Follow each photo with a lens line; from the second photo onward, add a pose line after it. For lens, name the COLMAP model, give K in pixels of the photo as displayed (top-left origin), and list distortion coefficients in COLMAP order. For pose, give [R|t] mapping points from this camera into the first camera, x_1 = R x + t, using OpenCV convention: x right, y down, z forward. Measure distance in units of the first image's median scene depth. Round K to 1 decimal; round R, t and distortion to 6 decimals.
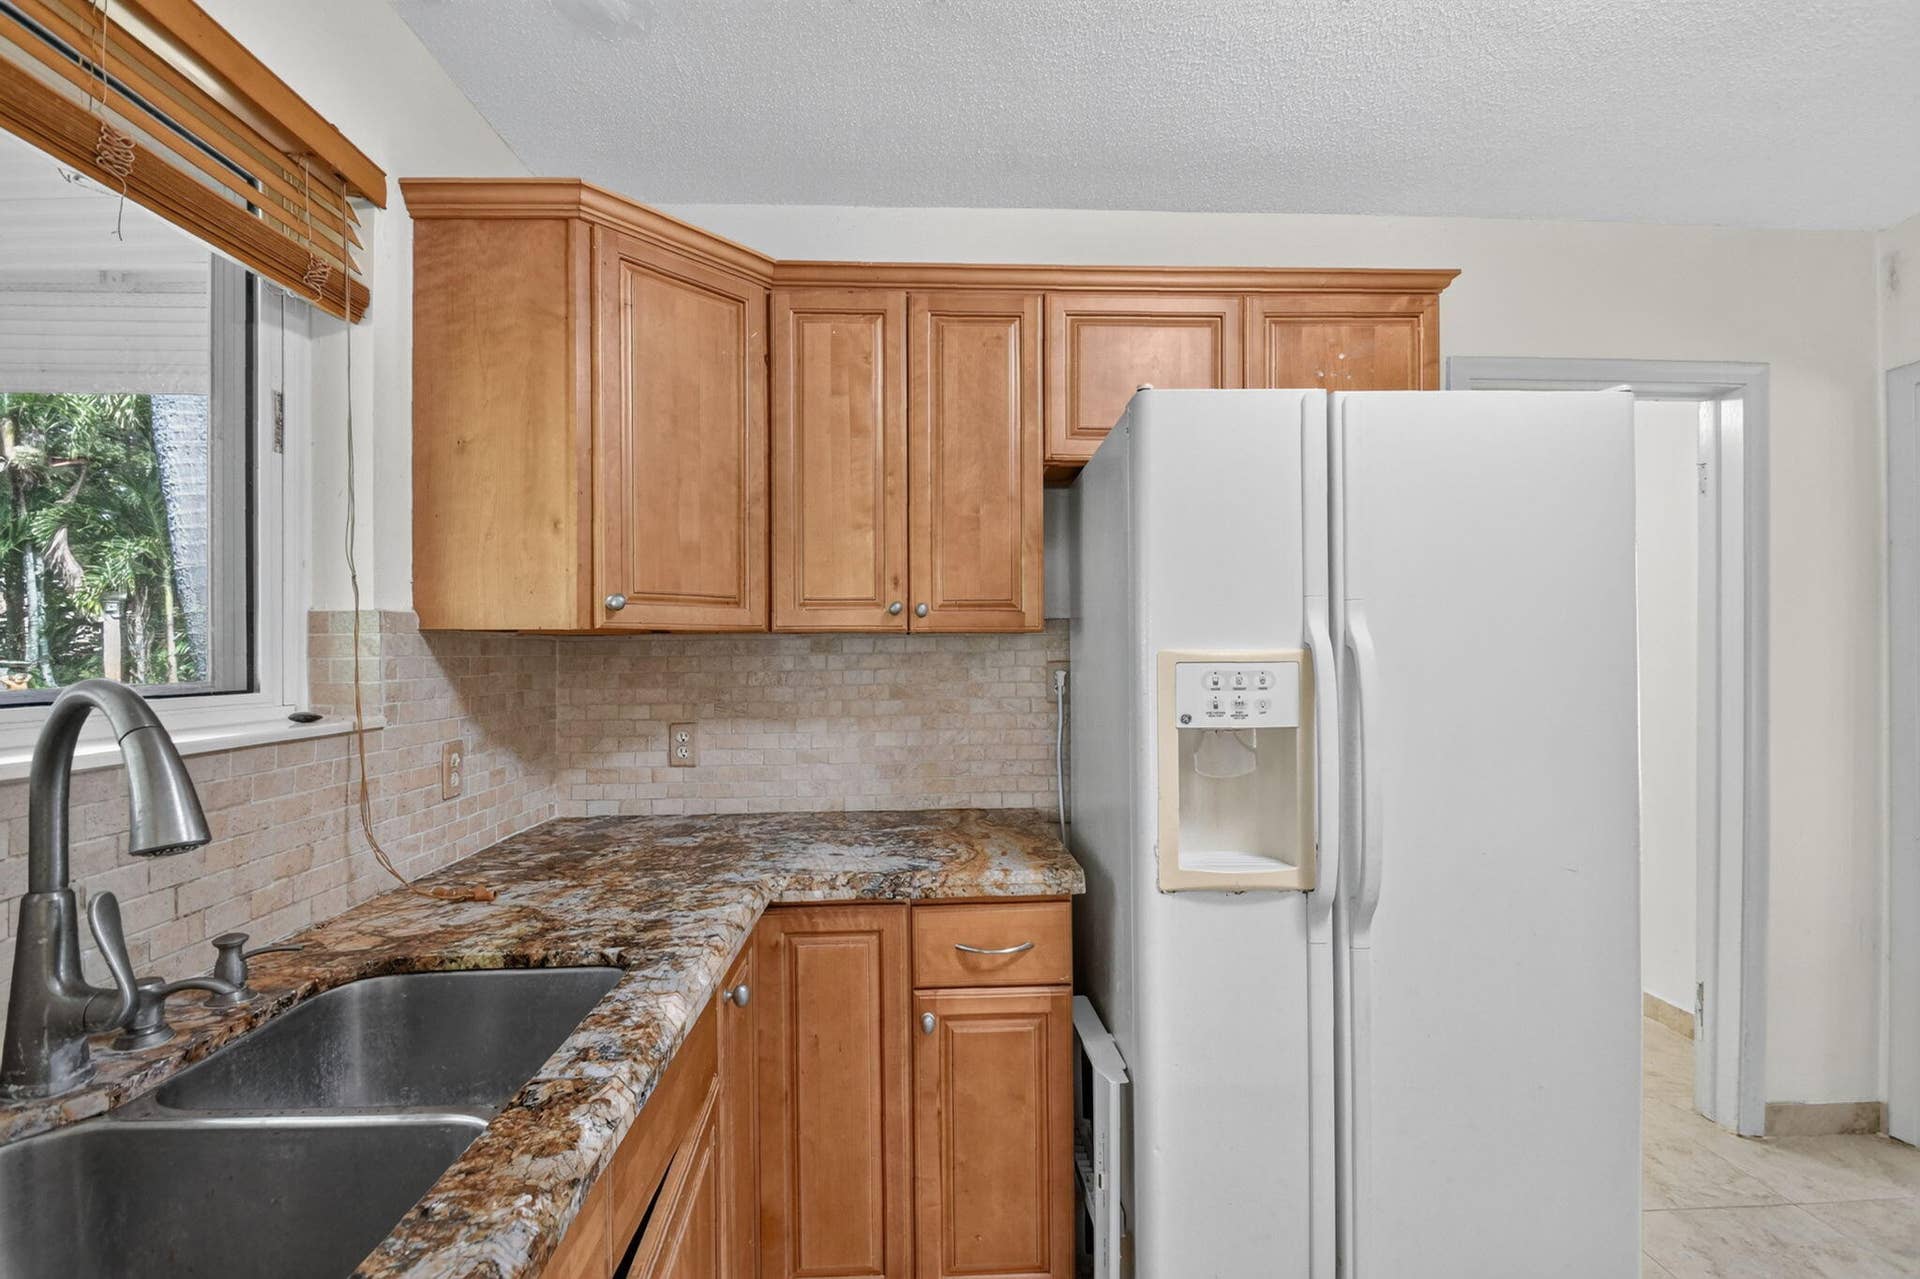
lens RADIAL K [[844.6, 0, 956.7], [0, 844.6, 658.8], [0, 0, 1]] dist [0.021906, -0.021303]
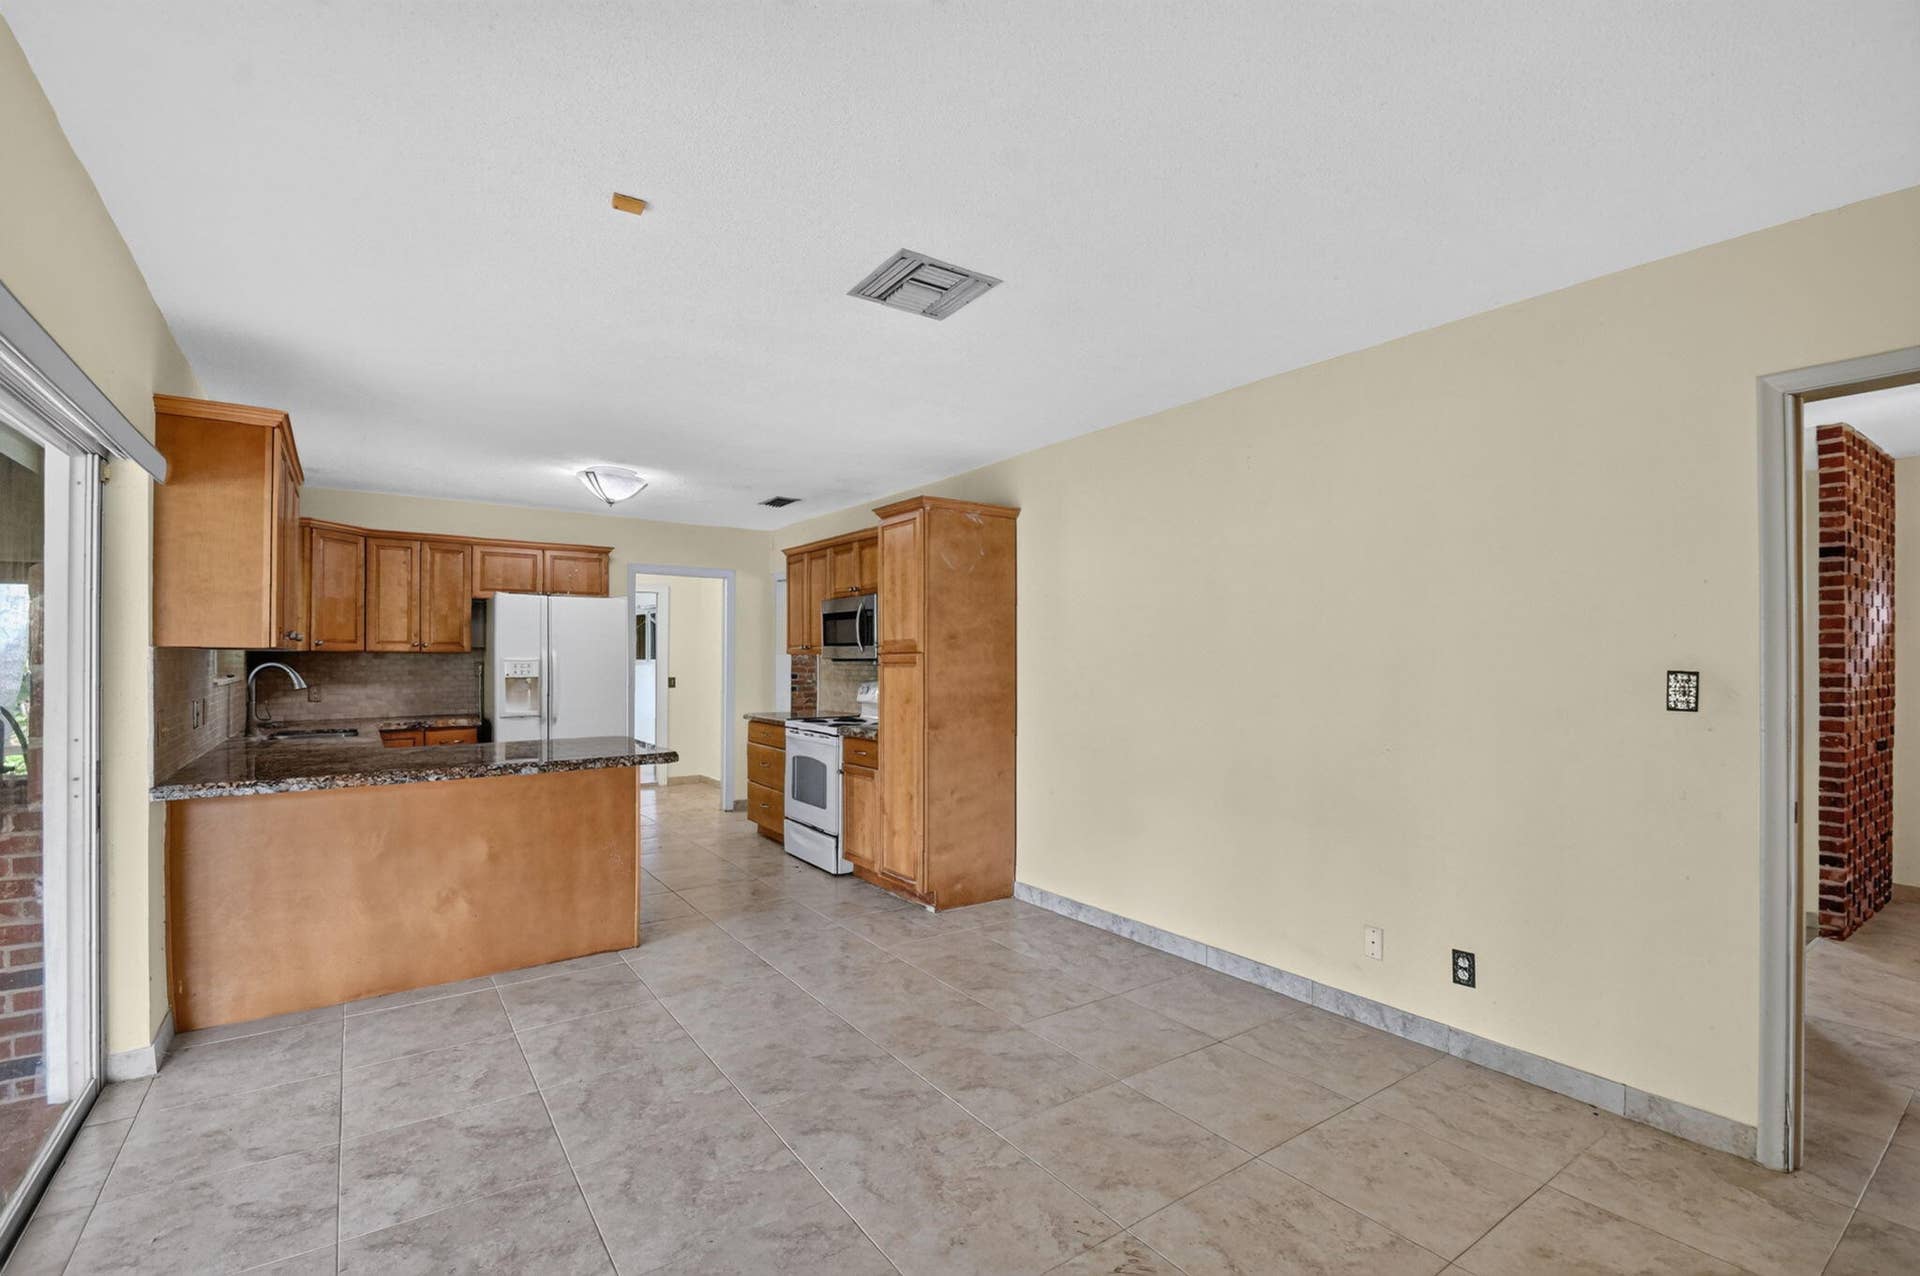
lens RADIAL K [[843.3, 0, 969.3], [0, 843.3, 658.8], [0, 0, 1]] dist [-0.005923, -0.000502]
pose [[0.831680, 0.004499, 0.555238, -0.095344], [0.002261, 0.999931, -0.011490, 0.033222], [-0.555251, 0.010811, 0.831612, -2.672864]]
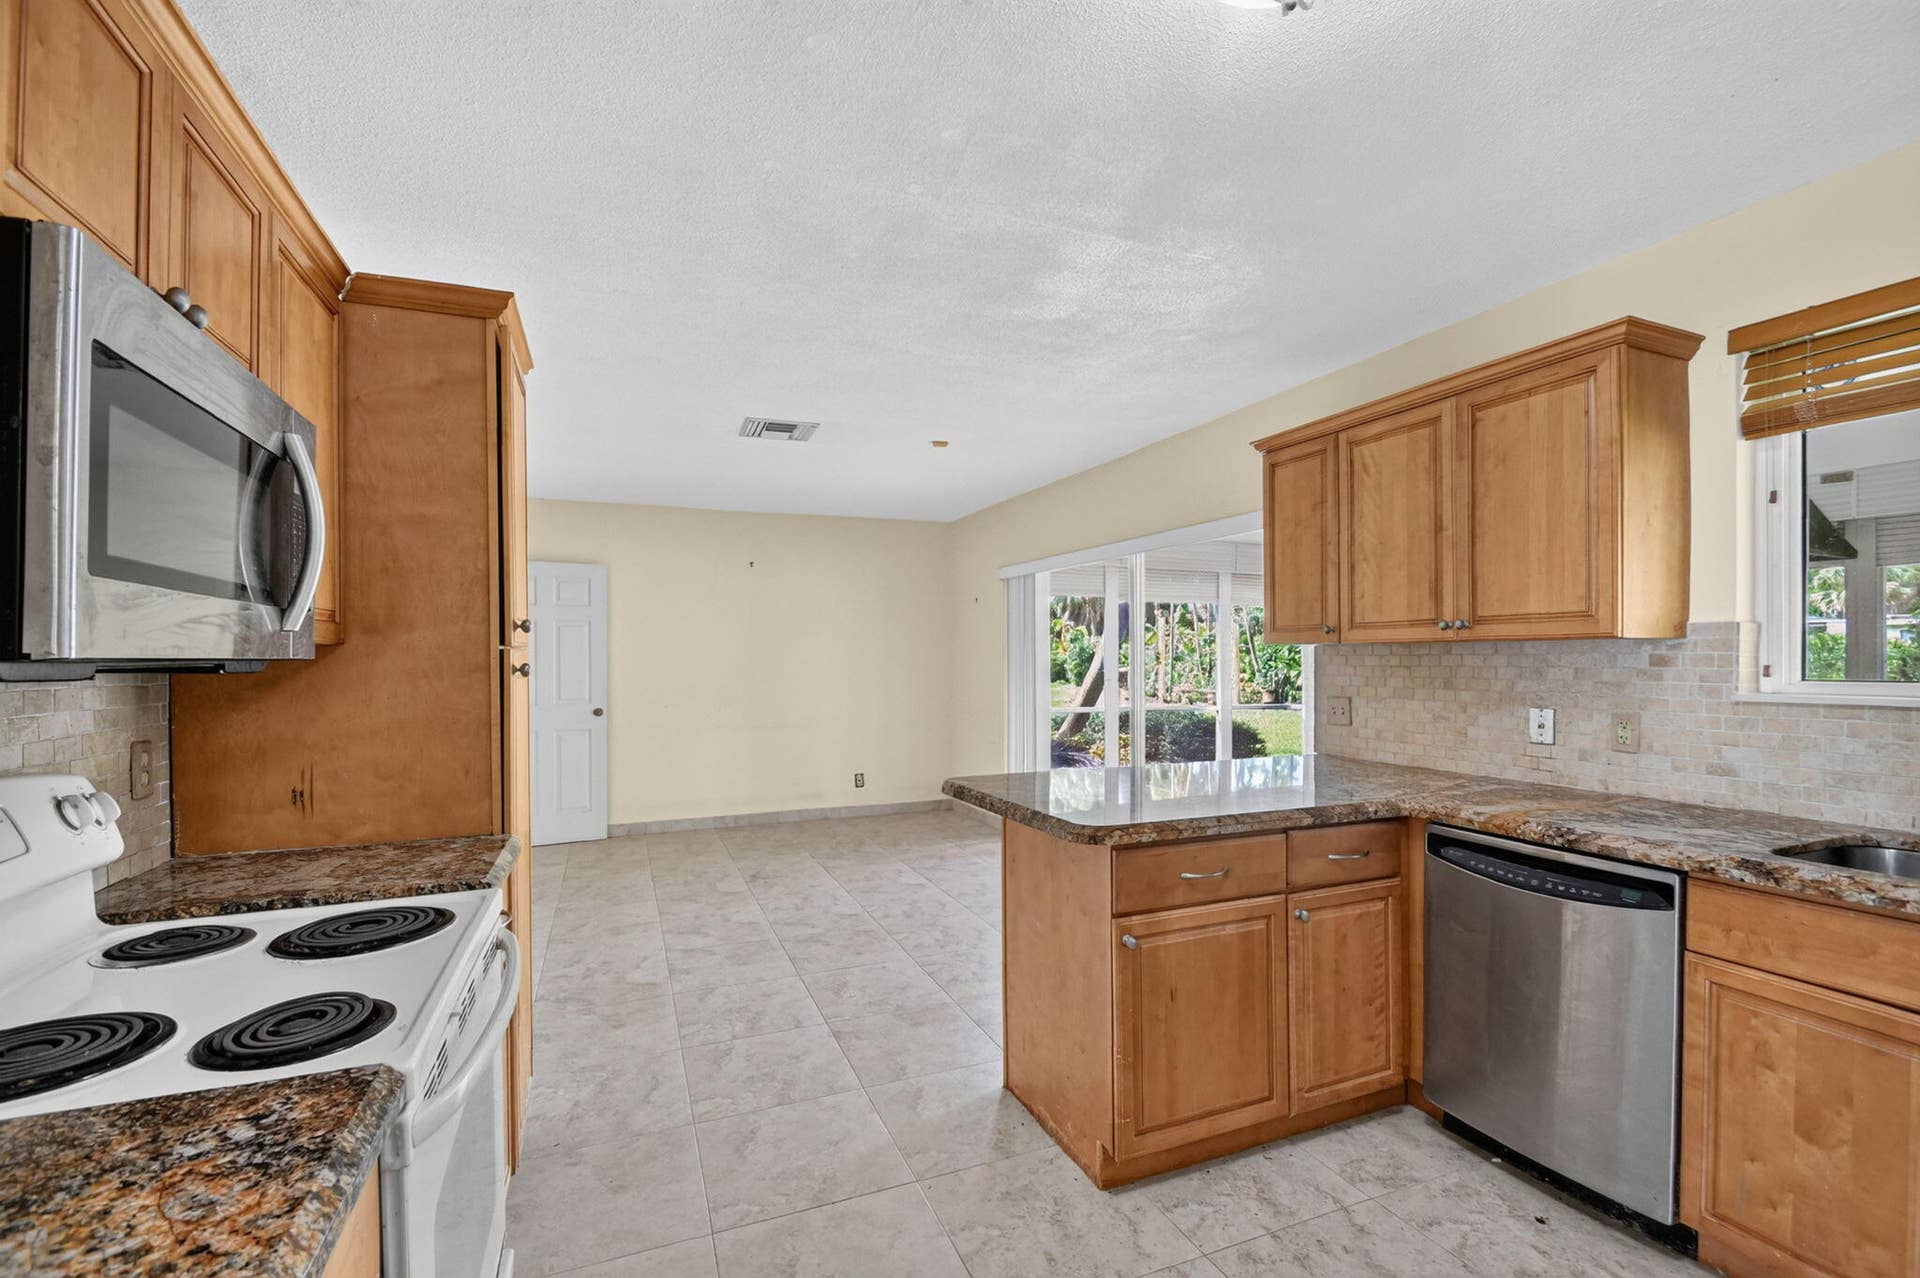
lens RADIAL K [[843.3, 0, 969.3], [0, 843.3, 659.8], [0, 0, 1]] dist [-0.005923, -0.000502]
pose [[-0.935472, 0.007163, -0.353329, 0.925433], [0.001508, 0.999866, 0.016277, -0.008415], [0.353399, 0.014693, -0.935357, 0.790363]]
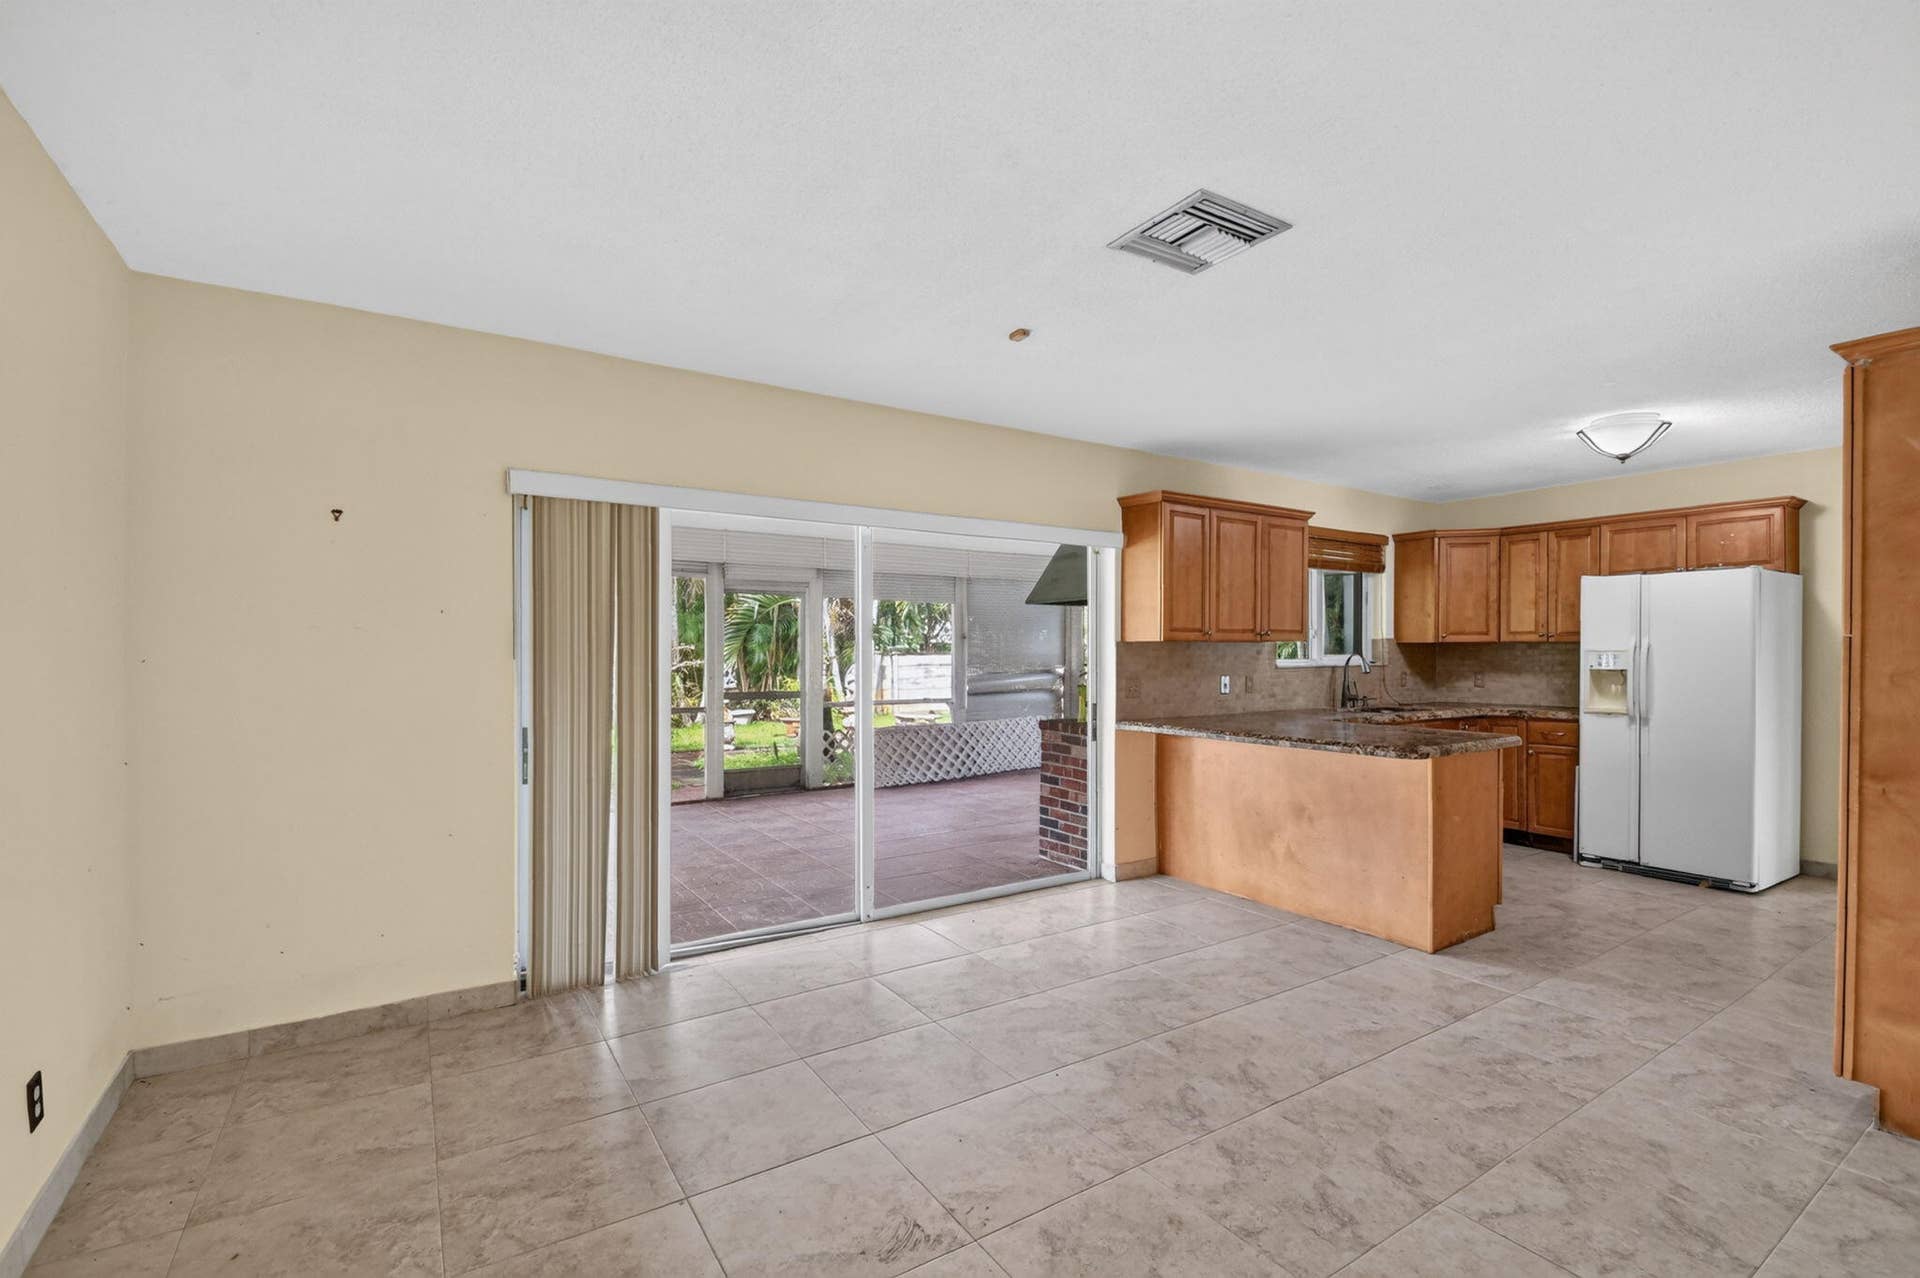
lens RADIAL K [[844.6, 0, 956.7], [0, 844.6, 658.3], [0, 0, 1]] dist [0.021906, -0.021303]
pose [[0.512737, 0.011179, -0.858473, 1.506276], [-0.010186, 0.999924, 0.006938, 0.028649], [0.858486, 0.005188, 0.512812, -2.446077]]
